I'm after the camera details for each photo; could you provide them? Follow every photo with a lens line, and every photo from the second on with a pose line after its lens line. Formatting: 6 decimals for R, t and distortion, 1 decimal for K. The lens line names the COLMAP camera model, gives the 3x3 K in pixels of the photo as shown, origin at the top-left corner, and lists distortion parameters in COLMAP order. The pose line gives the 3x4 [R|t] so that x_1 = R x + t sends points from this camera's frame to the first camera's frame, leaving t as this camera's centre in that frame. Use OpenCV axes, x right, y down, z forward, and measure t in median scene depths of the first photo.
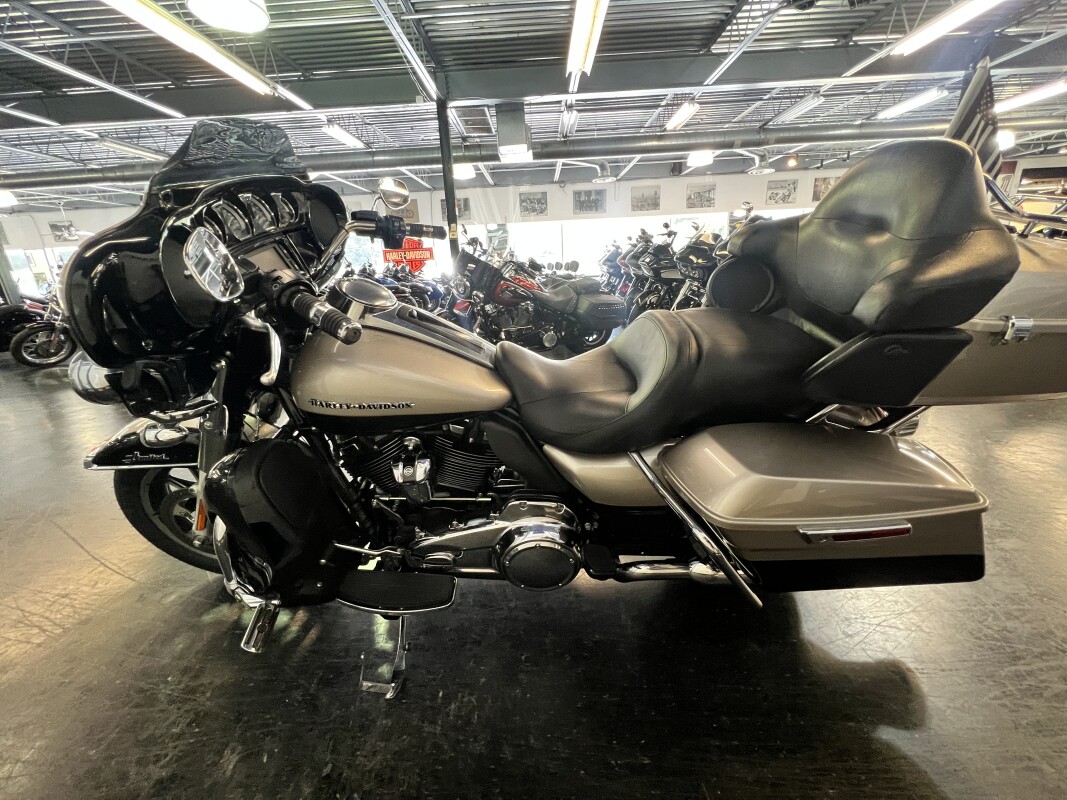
lens RADIAL K [[430.2, 0, 531.1], [0, 430.2, 402.0], [0, 0, 1]] dist [-0.003387, -0.000110]
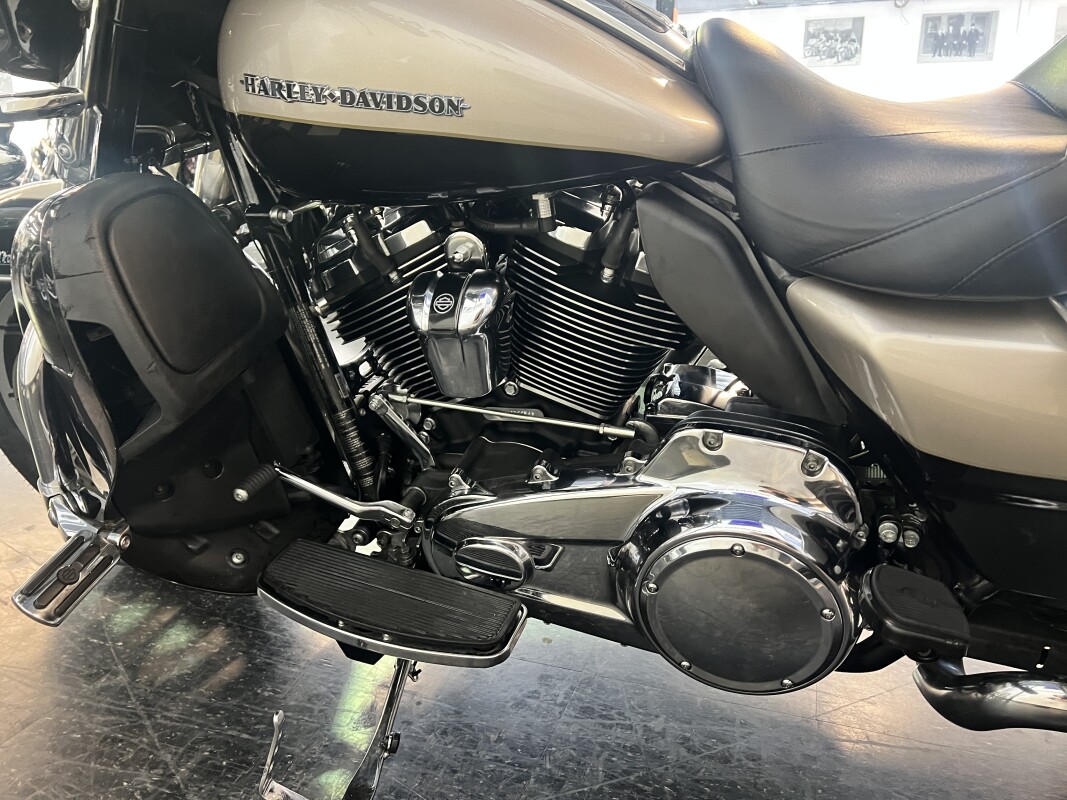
lens RADIAL K [[809.5, 0, 535.8], [0, 809.5, 399.5], [0, 0, 1]] dist [0.011435, 0.001529]
pose [[0.949109, 0.127844, -0.287833, 0.032803], [-0.140205, 0.989863, -0.022659, 0.235713], [0.282018, 0.061861, 0.957413, 0.258979]]
